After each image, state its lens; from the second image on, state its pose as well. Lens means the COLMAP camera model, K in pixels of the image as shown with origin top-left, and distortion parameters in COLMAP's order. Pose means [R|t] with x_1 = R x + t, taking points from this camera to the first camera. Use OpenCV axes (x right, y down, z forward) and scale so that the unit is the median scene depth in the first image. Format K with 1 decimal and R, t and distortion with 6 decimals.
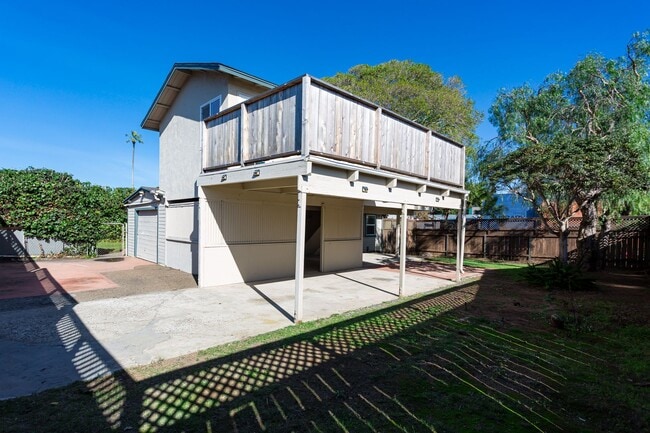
lens RADIAL K [[322.9, 0, 328.7], [0, 322.9, 233.8], [0, 0, 1]] dist [0.001518, -0.000271]
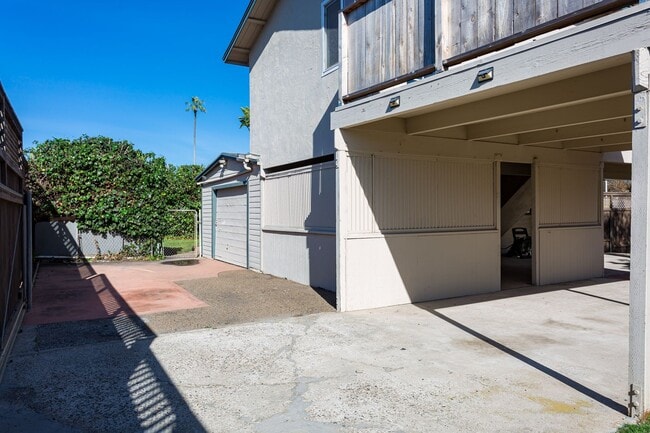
lens RADIAL K [[458.7, 0, 325.0], [0, 458.7, 216.5], [0, 0, 1]] dist [0.001600, 0.001516]
pose [[0.965706, -0.023116, -0.258607, -0.142185], [0.016734, 0.999499, -0.026852, 0.015773], [0.259098, 0.021604, 0.965609, 0.152080]]
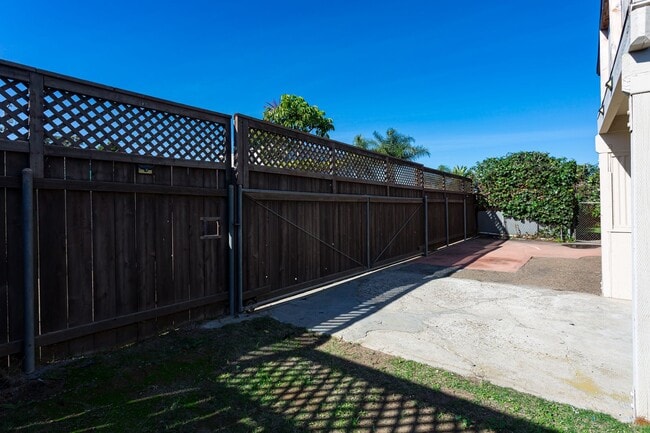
lens RADIAL K [[333.4, 0, 310.3], [0, 333.4, 201.8], [0, 0, 1]] dist [-0.001598, 0.000043]
pose [[0.102091, -0.035806, -0.994130, 0.123842], [-0.016572, 0.999152, -0.037689, 0.011752], [0.994637, 0.020323, 0.101411, 0.243222]]
